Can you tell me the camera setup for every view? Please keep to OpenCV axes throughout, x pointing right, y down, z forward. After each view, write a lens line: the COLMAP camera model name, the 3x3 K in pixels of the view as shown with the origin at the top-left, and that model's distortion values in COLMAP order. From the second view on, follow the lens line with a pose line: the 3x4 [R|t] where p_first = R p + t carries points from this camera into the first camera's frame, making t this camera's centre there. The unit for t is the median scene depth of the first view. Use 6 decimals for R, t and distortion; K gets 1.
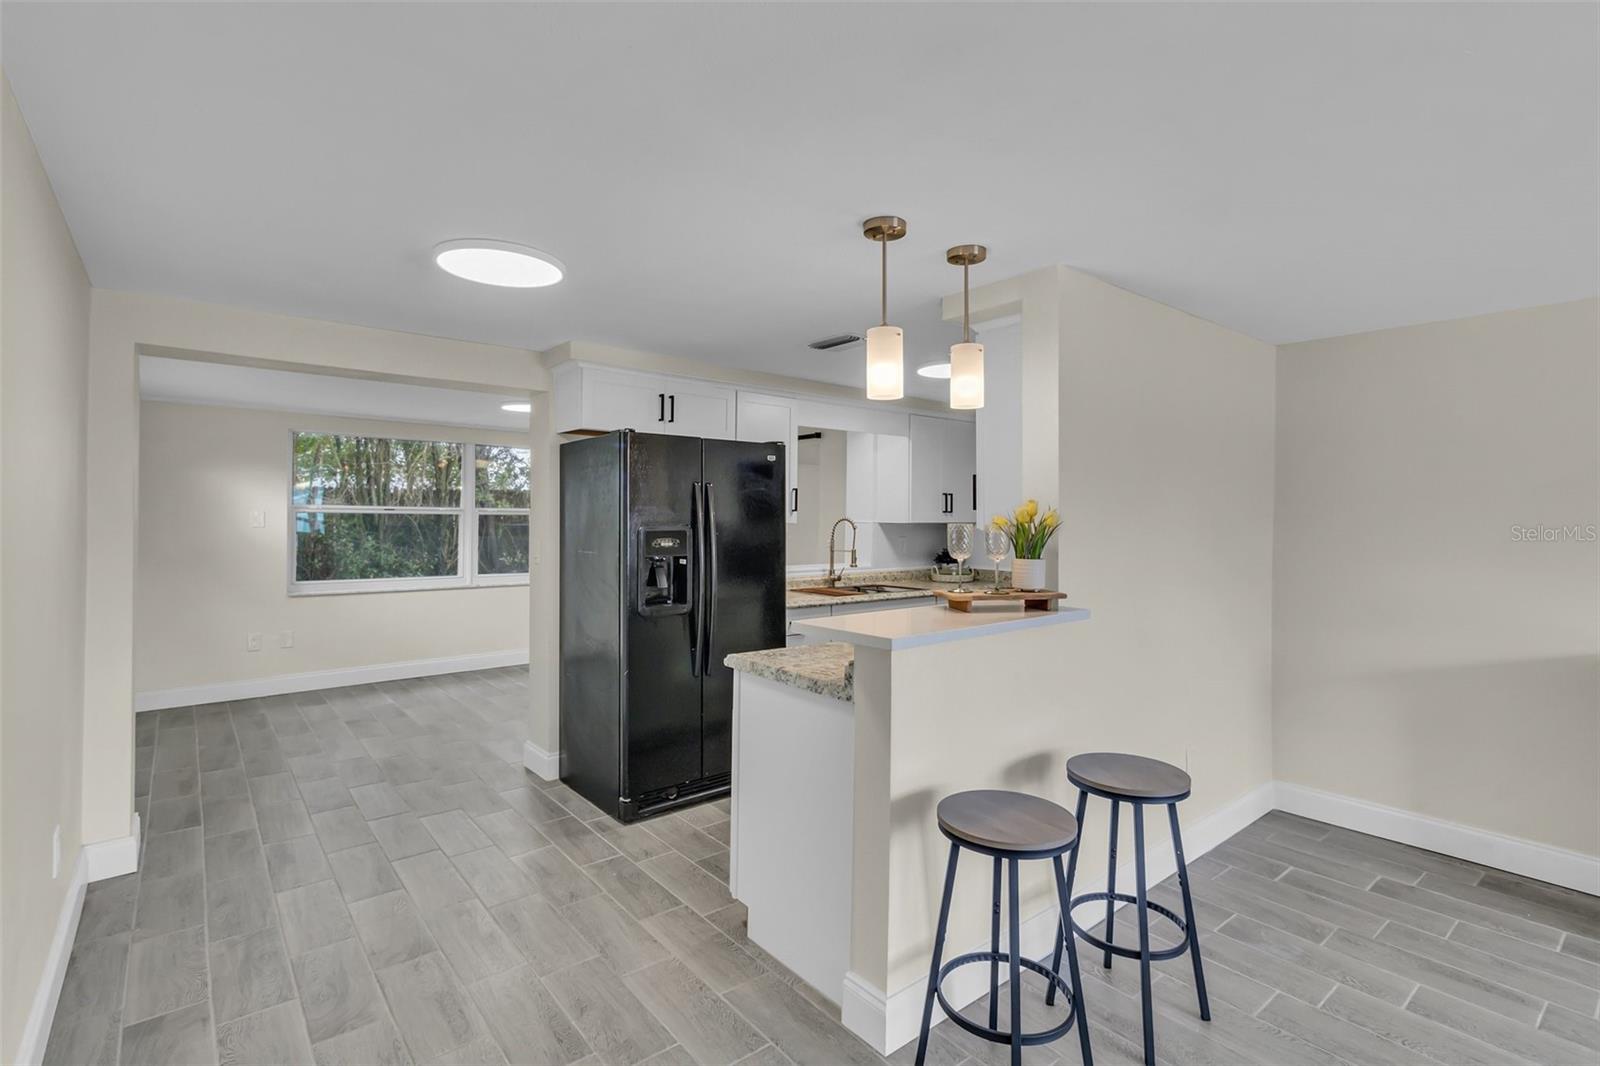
lens RADIAL K [[745.1, 0, 798.0], [0, 745.1, 518.3], [0, 0, 1]] dist [0.008187, -0.001066]
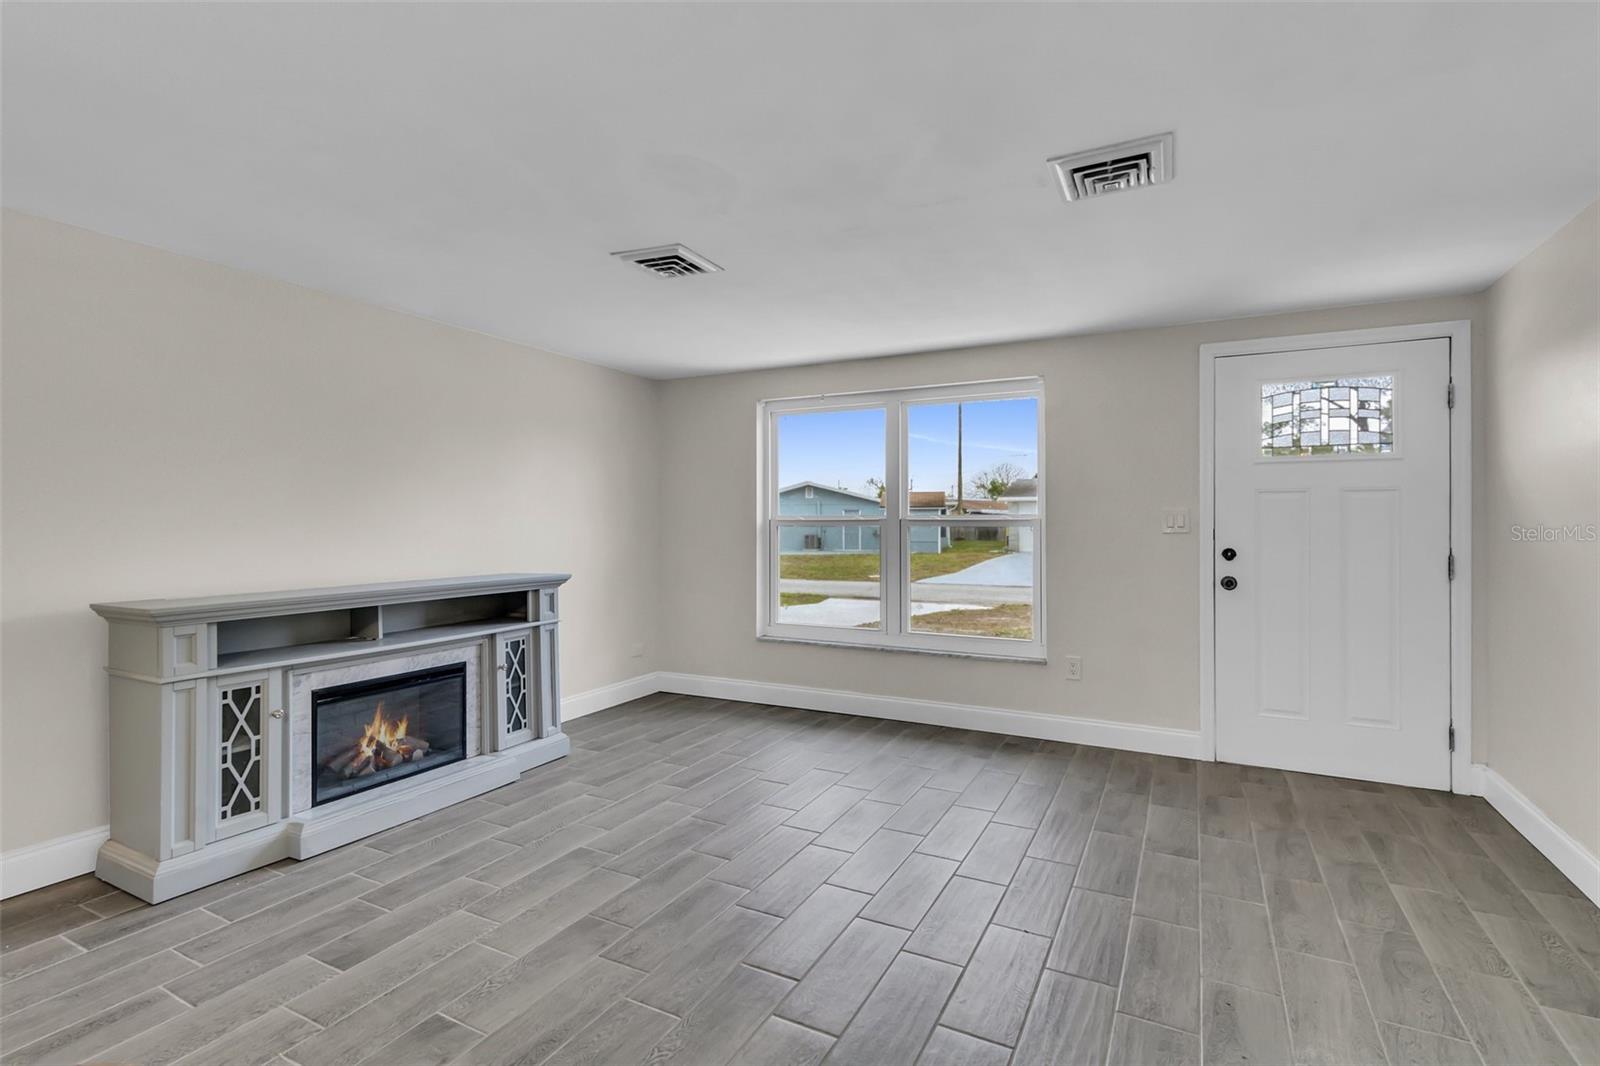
lens RADIAL K [[745.1, 0, 820.8], [0, 745.1, 523.5], [0, 0, 1]] dist [0.008187, -0.001066]
pose [[-0.399925, -0.007163, 0.916520, -0.092495], [0.000507, 0.999968, 0.008037, 0.051635], [-0.916548, 0.003679, -0.399909, 0.406903]]
